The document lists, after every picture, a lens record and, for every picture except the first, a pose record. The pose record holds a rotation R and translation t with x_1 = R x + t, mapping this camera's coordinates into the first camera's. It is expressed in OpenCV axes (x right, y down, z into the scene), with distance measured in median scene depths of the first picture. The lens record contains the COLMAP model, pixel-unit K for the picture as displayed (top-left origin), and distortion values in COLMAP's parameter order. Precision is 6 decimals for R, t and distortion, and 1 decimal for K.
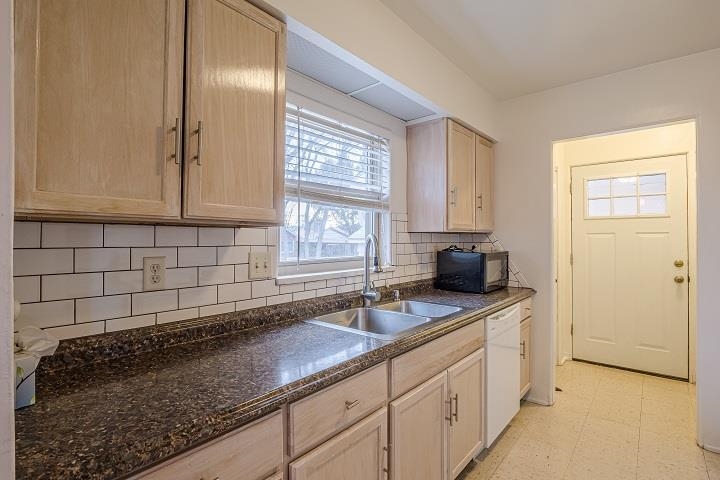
lens RADIAL K [[345.2, 0, 357.8], [0, 345.2, 238.5], [0, 0, 1]] dist [-0.001682, -0.009127]
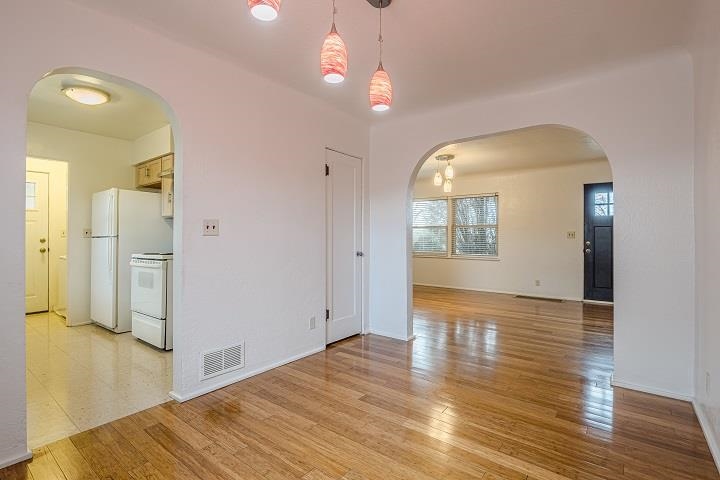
lens RADIAL K [[345.2, 0, 357.8], [0, 345.2, 238.5], [0, 0, 1]] dist [-0.001682, -0.009127]
pose [[-0.045452, -0.001020, 0.998966, -1.042487], [-0.000993, 0.999999, 0.000976, 0.086279], [-0.998966, -0.000947, -0.045453, -0.577069]]
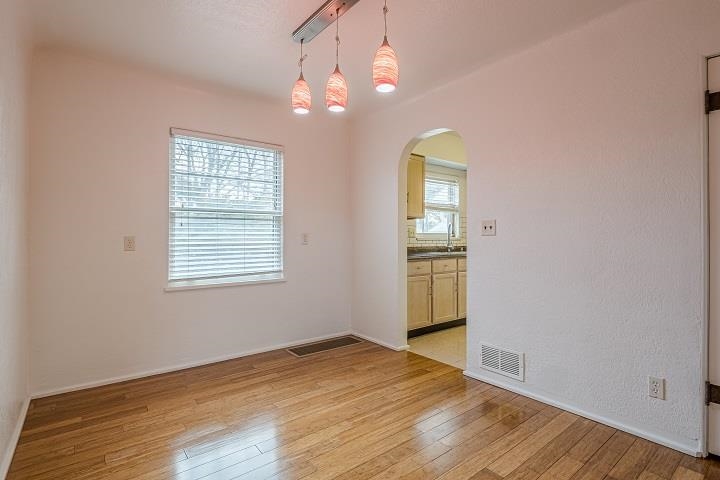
lens RADIAL K [[354.3, 0, 360.0], [0, 354.3, 240.0], [0, 0, 1]] dist [0.000392, -0.000402]
pose [[0.981272, 0.001430, -0.192623, -0.096387], [-0.000256, 0.999981, 0.006117, 0.085904], [0.192628, -0.005953, 0.981254, -1.434182]]
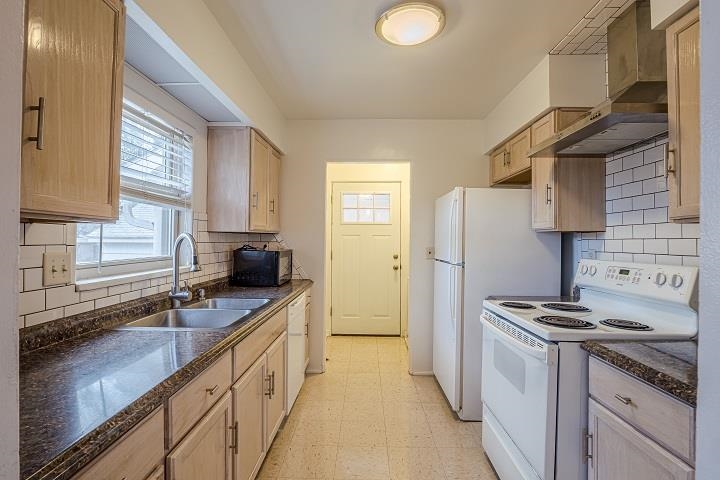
lens RADIAL K [[345.2, 0, 357.8], [0, 345.2, 238.5], [0, 0, 1]] dist [-0.001682, -0.009127]
pose [[0.775798, 0.008308, 0.630926, -0.170713], [-0.008837, 0.999958, -0.002300, 0.000628], [-0.630919, -0.003791, 0.775839, -0.063152]]
